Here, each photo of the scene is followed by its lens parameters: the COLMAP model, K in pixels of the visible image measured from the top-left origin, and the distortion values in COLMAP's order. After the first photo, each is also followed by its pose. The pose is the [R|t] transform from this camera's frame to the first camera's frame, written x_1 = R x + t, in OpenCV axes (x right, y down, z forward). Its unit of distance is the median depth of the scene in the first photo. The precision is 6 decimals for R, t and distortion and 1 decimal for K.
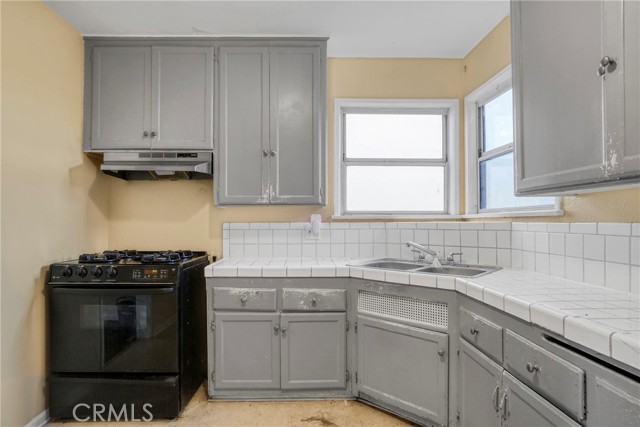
lens RADIAL K [[348.3, 0, 307.5], [0, 348.3, 221.4], [0, 0, 1]] dist [-0.025138, 0.000311]
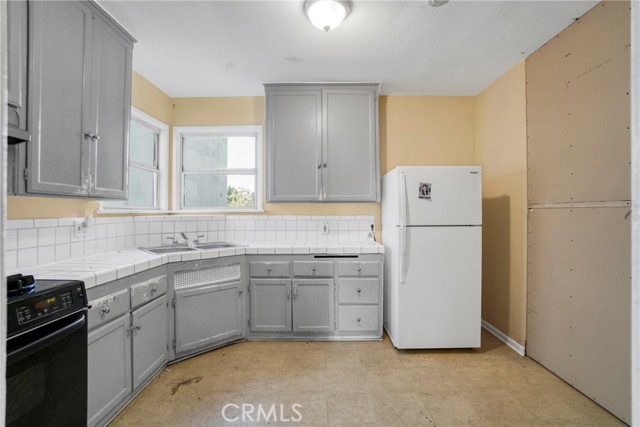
lens RADIAL K [[291.1, 0, 316.9], [0, 291.1, 208.1], [0, 0, 1]] dist [-0.070270, 0.027476]
pose [[0.036221, 0.014382, 0.999240, -0.786743], [0.001195, 0.999895, -0.014435, -0.011673], [-0.999343, 0.001717, 0.036200, 0.428553]]
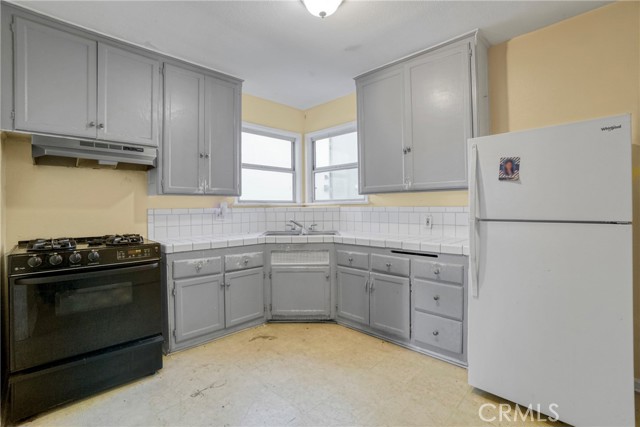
lens RADIAL K [[291.1, 0, 316.9], [0, 291.1, 208.1], [0, 0, 1]] dist [-0.070270, 0.027476]
pose [[0.724348, -0.006311, 0.689406, -0.560828], [0.006202, 0.999977, 0.002638, 0.002202], [-0.689407, 0.002365, 0.724371, -0.080653]]
